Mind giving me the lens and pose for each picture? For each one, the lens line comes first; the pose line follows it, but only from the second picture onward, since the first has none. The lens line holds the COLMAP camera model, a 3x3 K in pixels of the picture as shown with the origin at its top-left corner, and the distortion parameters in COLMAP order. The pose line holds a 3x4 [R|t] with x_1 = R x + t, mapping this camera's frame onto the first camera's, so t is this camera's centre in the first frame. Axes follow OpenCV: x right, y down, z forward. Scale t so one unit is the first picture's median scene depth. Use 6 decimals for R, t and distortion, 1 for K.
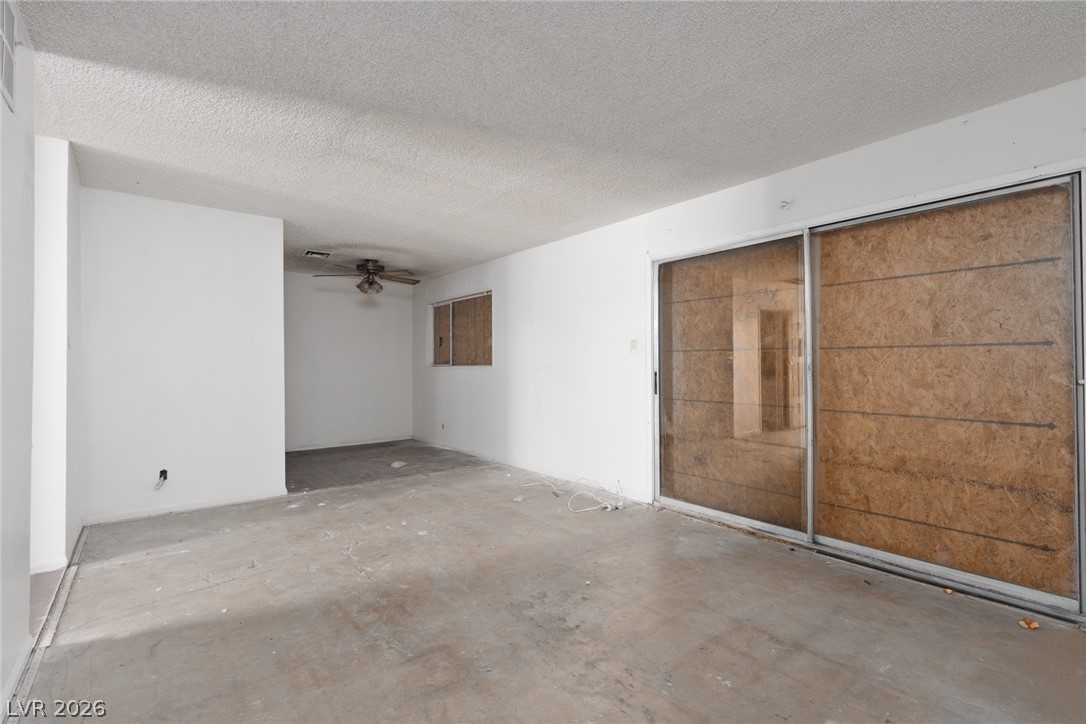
lens RADIAL K [[488.4, 0, 548.5], [0, 488.4, 360.2], [0, 0, 1]] dist [0.008663, -0.000701]
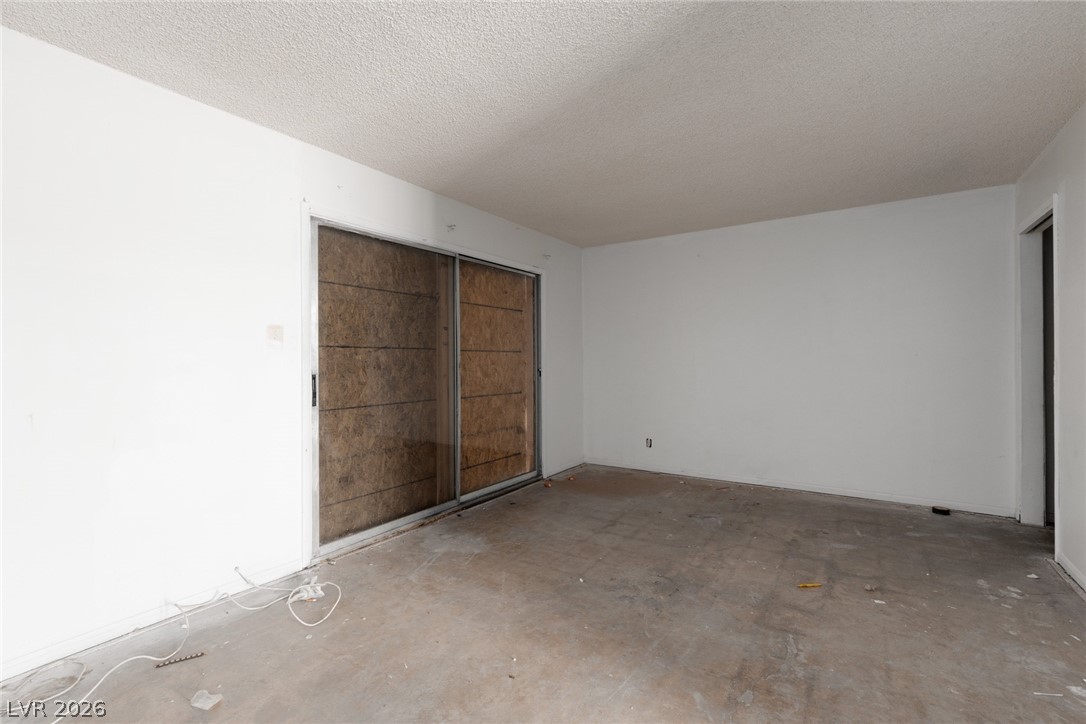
lens RADIAL K [[488.4, 0, 545.4], [0, 488.4, 361.3], [0, 0, 1]] dist [0.008663, -0.000701]
pose [[-0.301942, 0.002932, 0.953322, -0.821866], [-0.000258, 0.999995, -0.003158, 0.009893], [-0.953326, -0.001200, -0.301940, 1.324541]]
